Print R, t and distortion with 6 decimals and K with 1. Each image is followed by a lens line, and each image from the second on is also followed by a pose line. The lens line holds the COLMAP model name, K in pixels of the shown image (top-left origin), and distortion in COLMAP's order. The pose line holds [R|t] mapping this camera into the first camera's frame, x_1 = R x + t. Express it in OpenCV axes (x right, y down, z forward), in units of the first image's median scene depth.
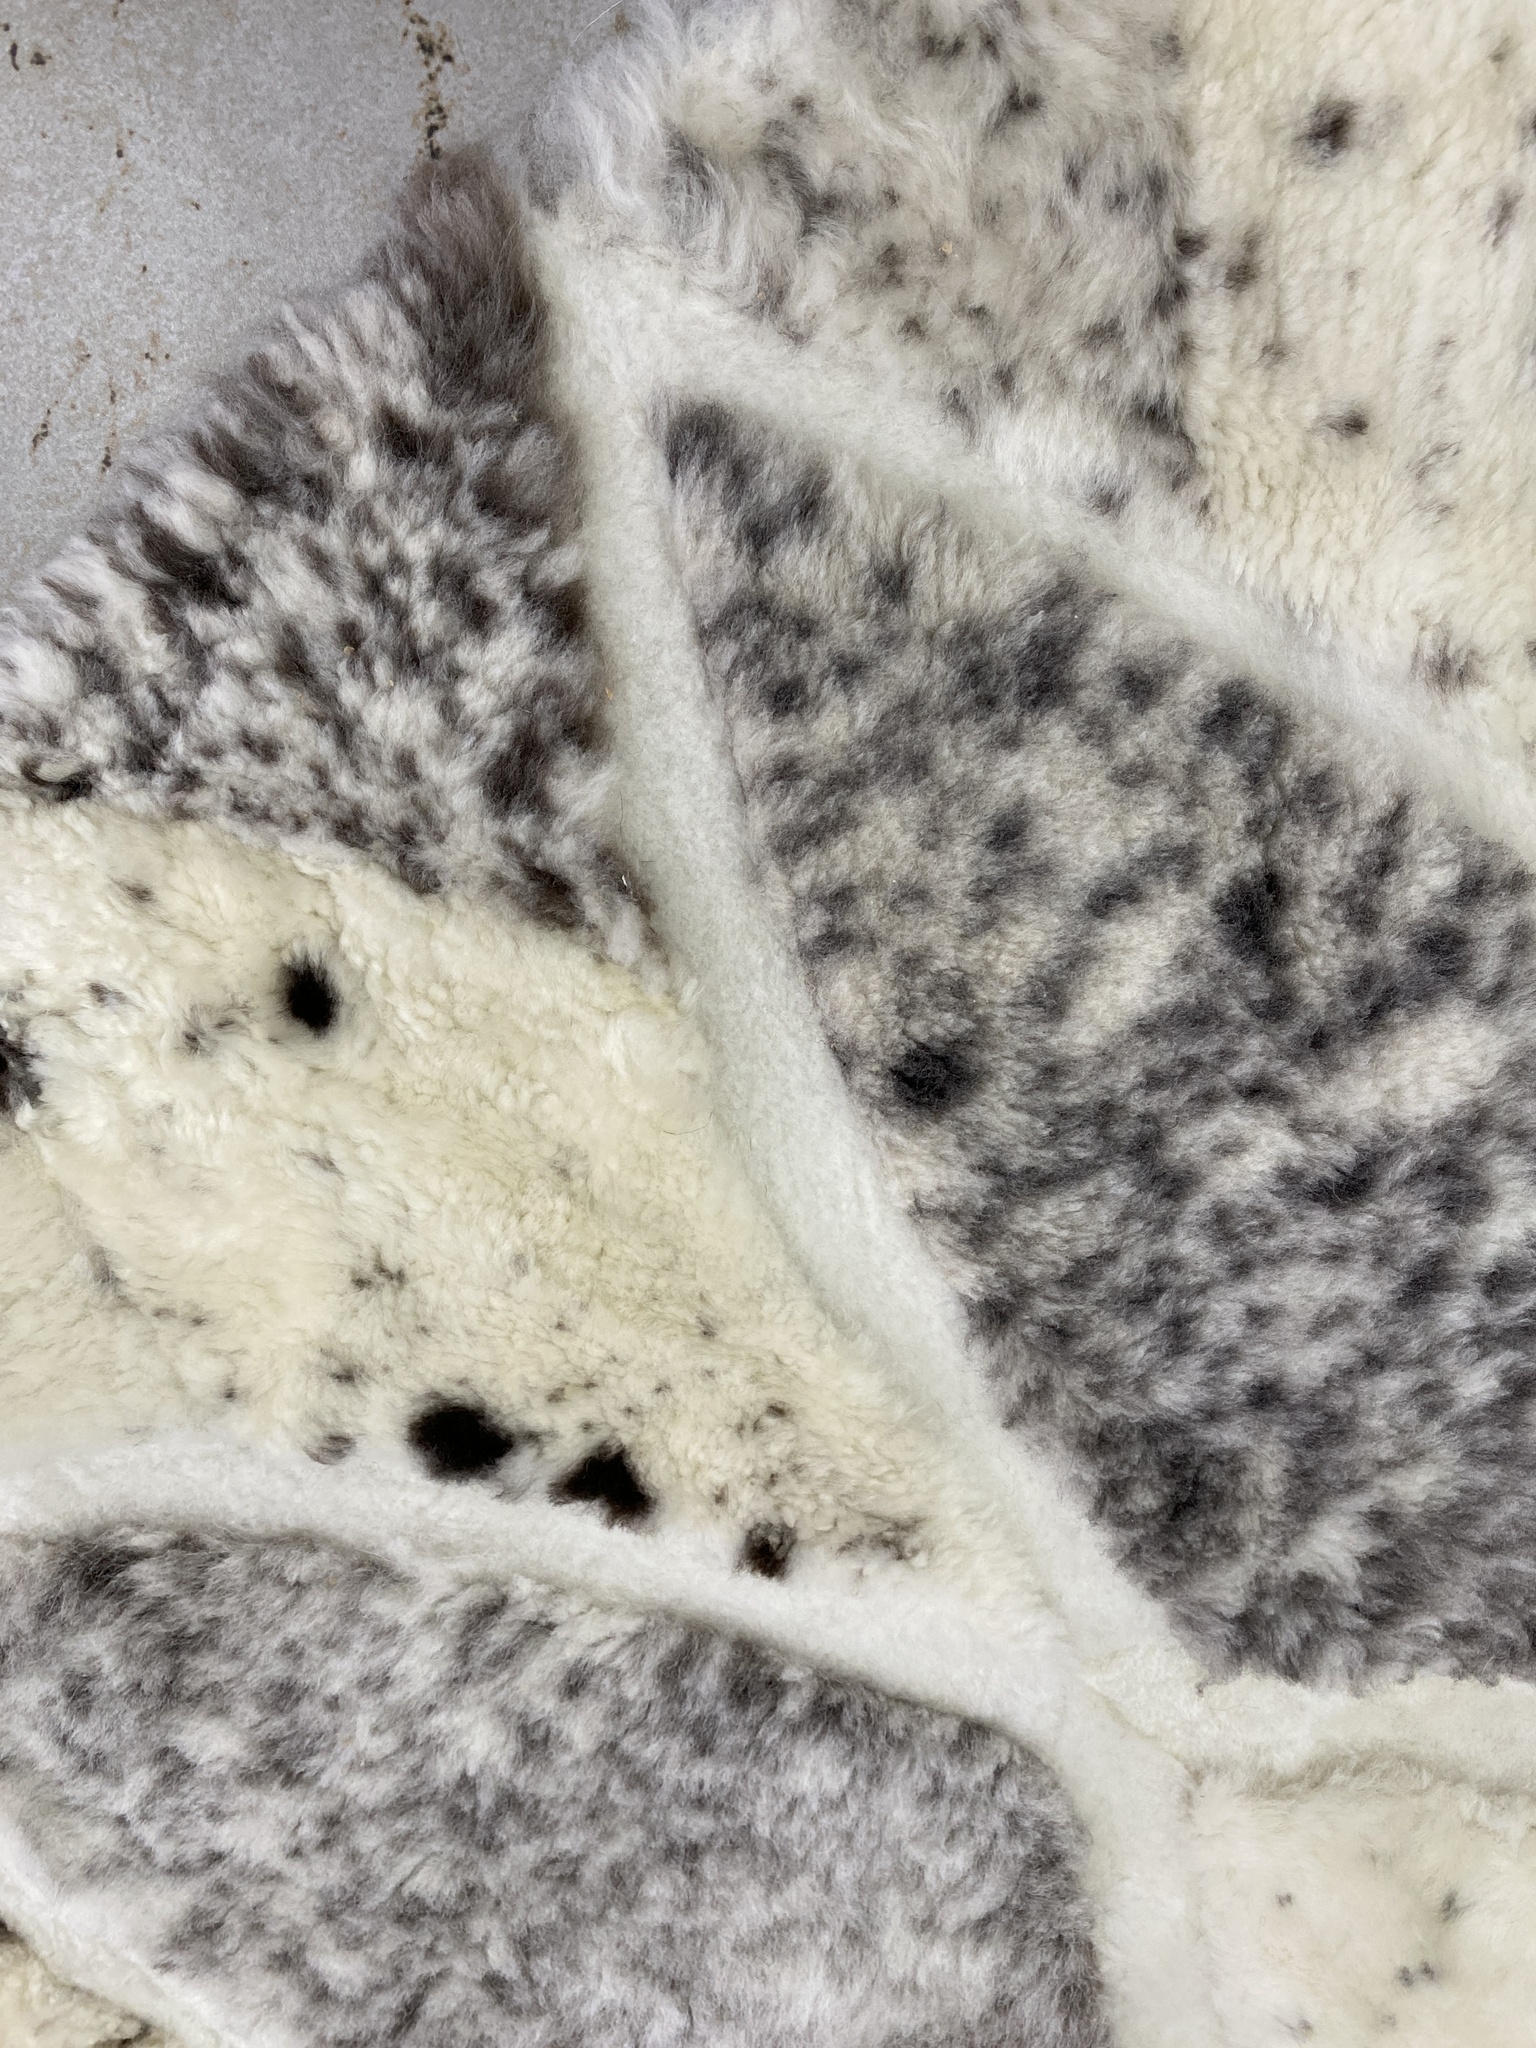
lens RADIAL K [[1495.1, 0, 768.0], [0, 1495.1, 1024.0], [0, 0, 1]] dist [0.012609, -0.011103]
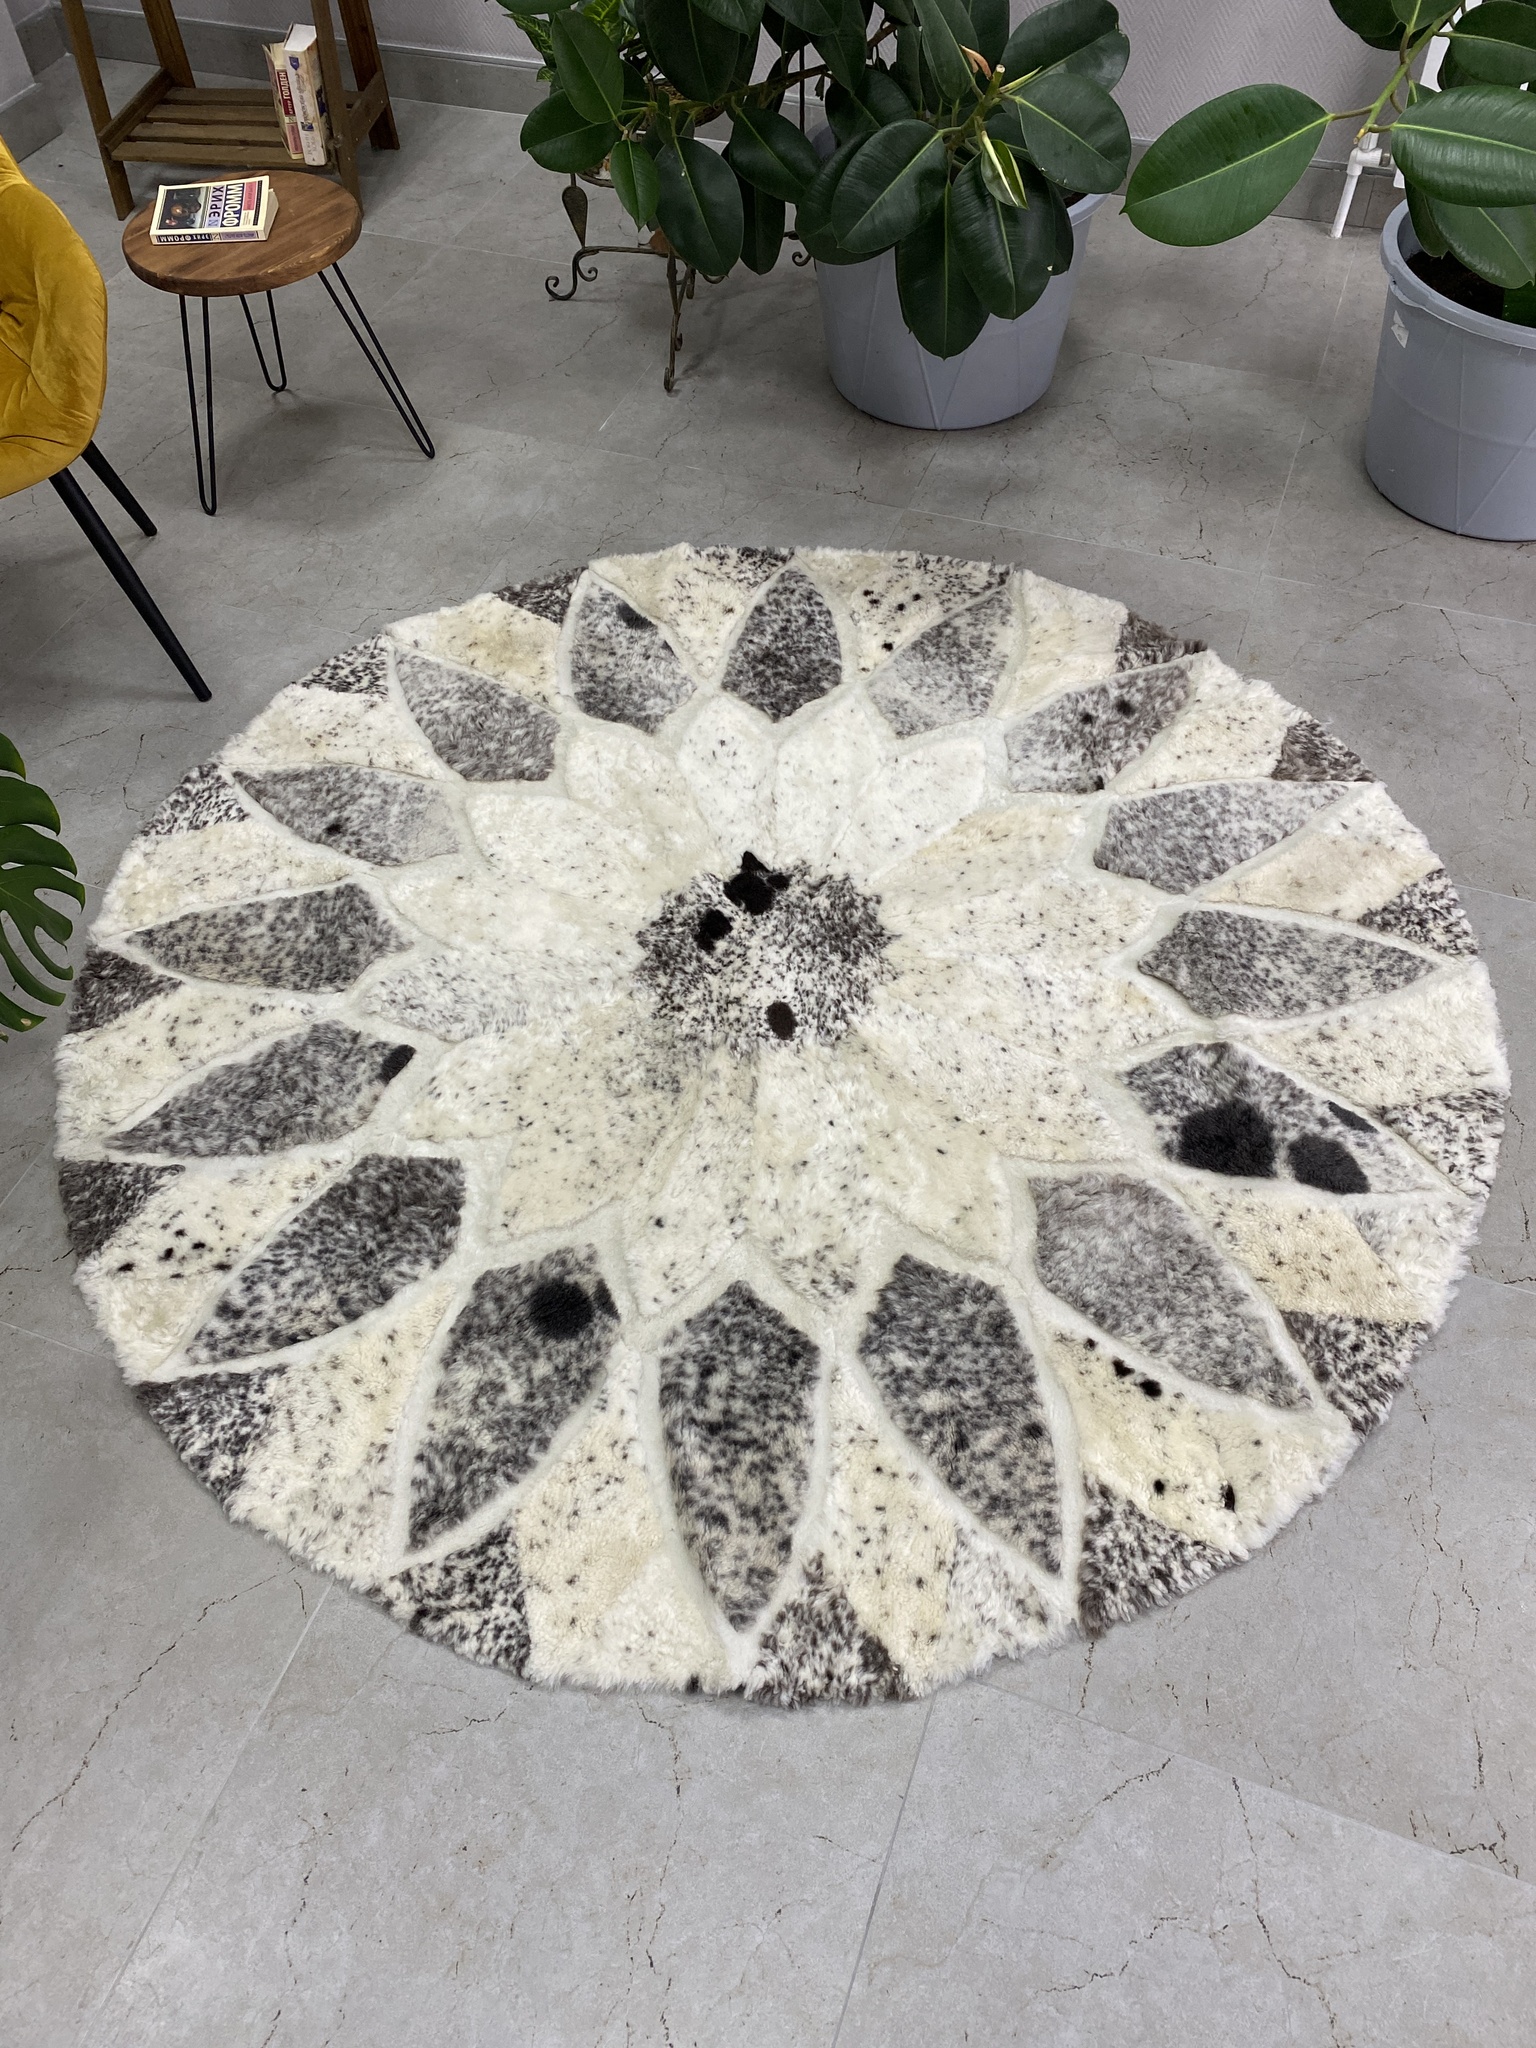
lens RADIAL K [[1561.8, 0, 768.0], [0, 1561.8, 1024.0], [0, 0, 1]] dist [0.136240, -0.388739]
pose [[-0.947061, -0.257662, 0.191536, 0.265806], [0.312751, -0.875211, 0.369043, -0.886810], [0.072546, 0.409409, 0.909462, -3.899591]]
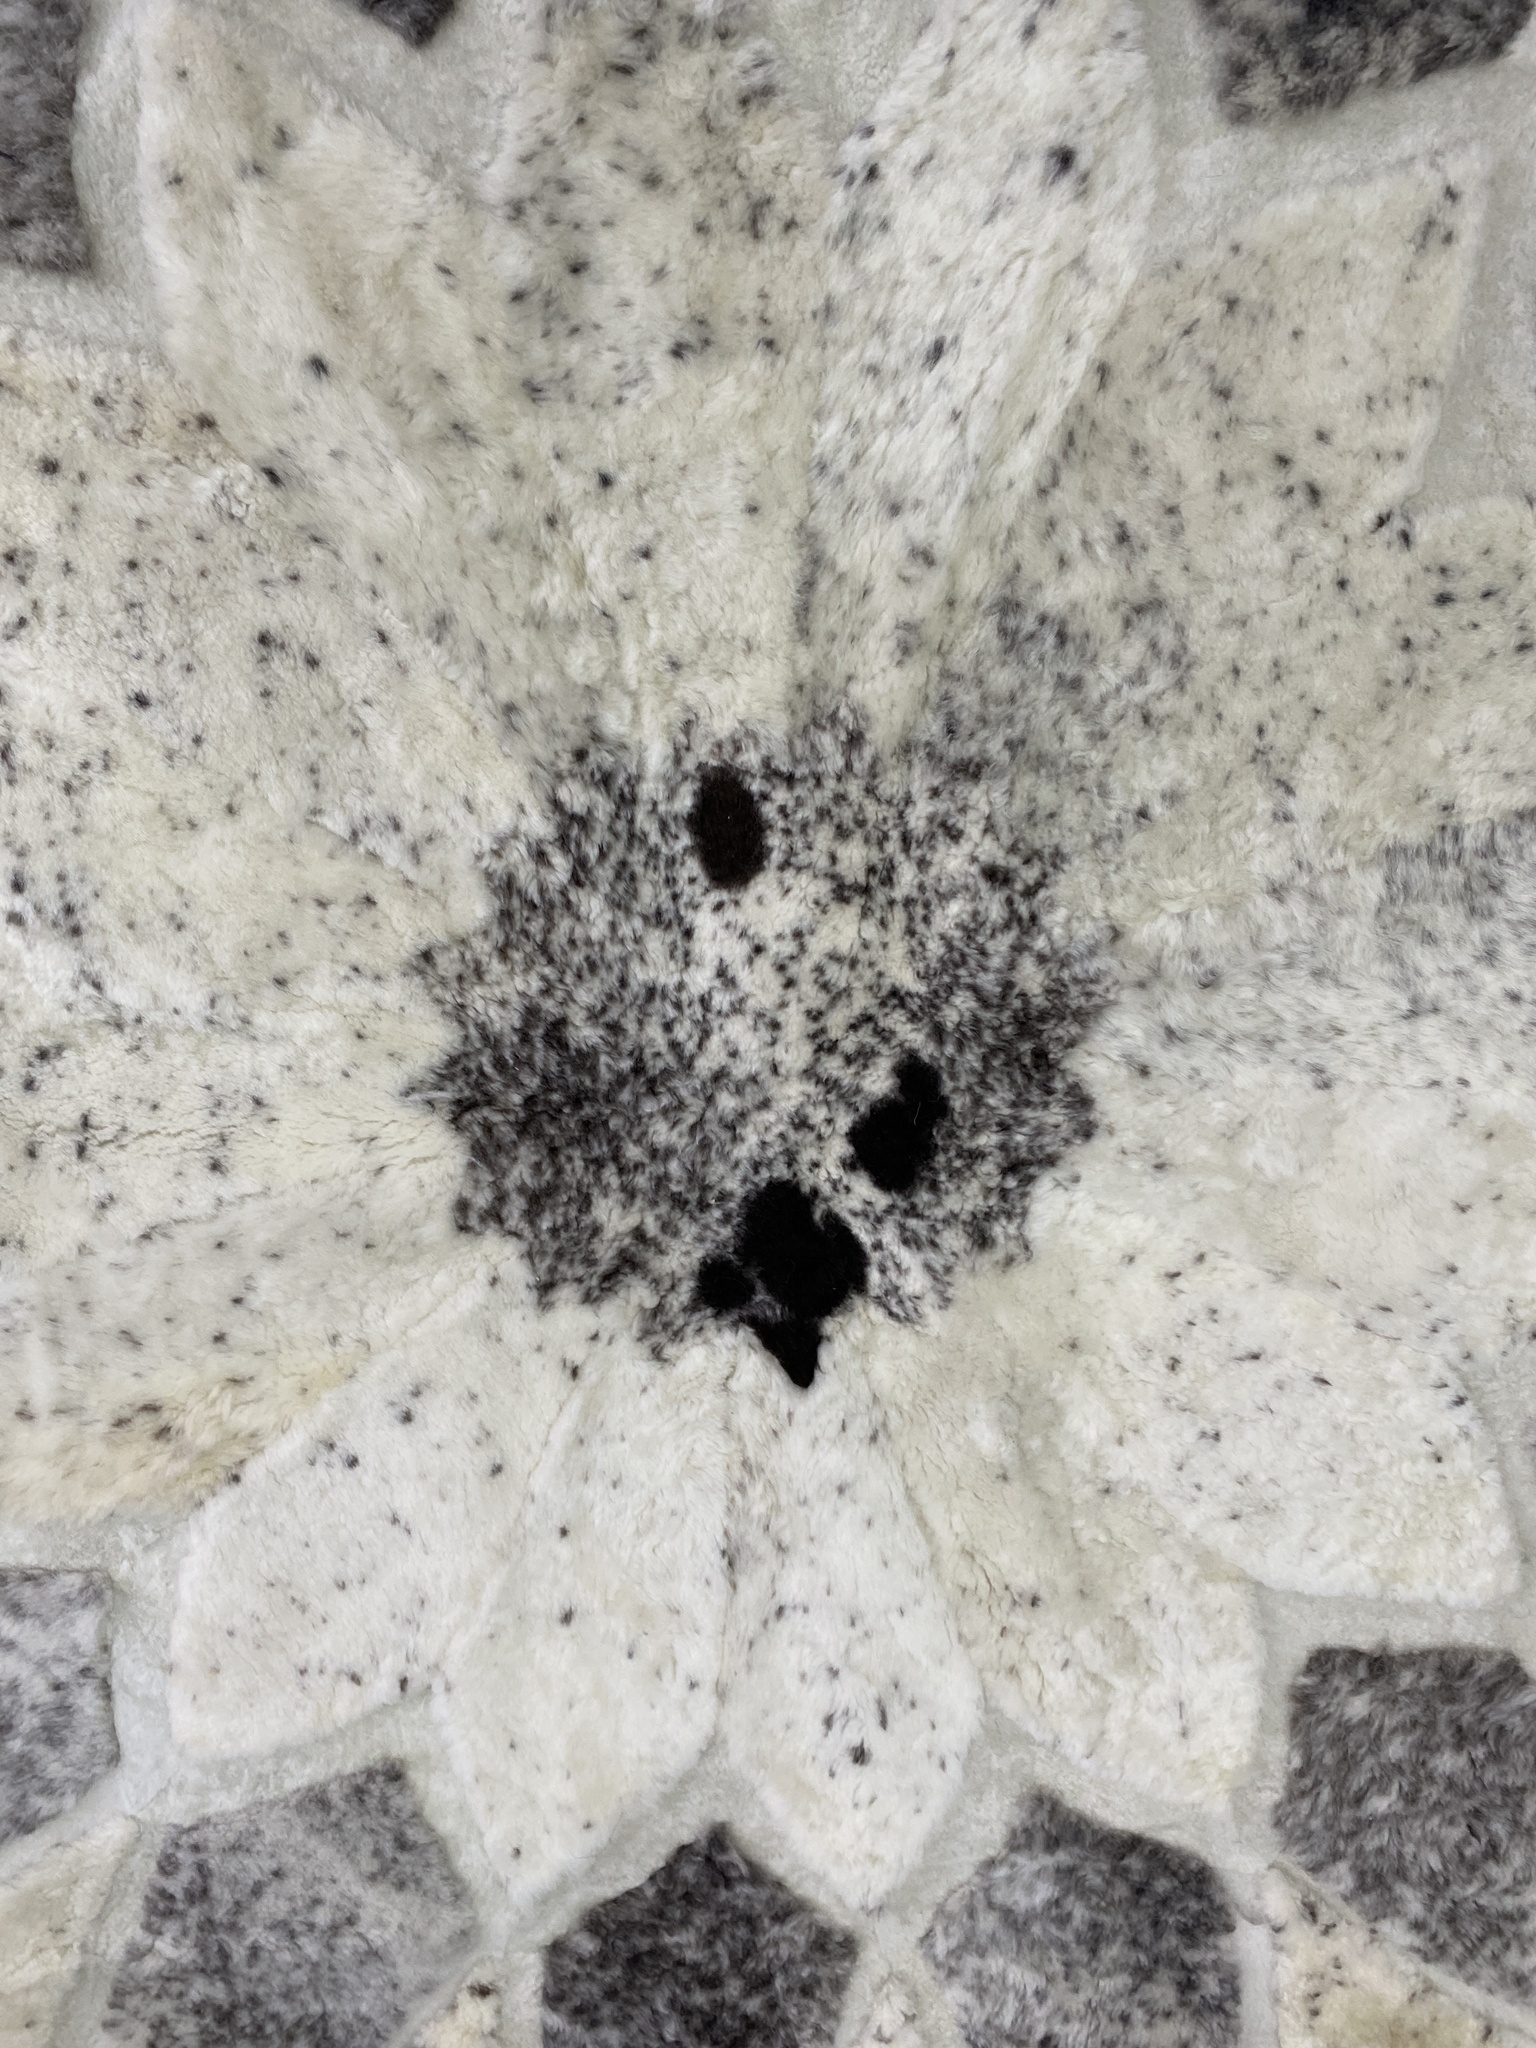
lens RADIAL K [[1532.5, 0, 809.6], [0, 1532.5, 1068.4], [0, 0, 1]] dist [0.076011, -0.107501]
pose [[0.936507, 0.340116, 0.085300, 1.343204], [-0.338829, 0.940383, -0.029587, 1.565700], [-0.090278, -0.001194, 0.995916, -0.900047]]
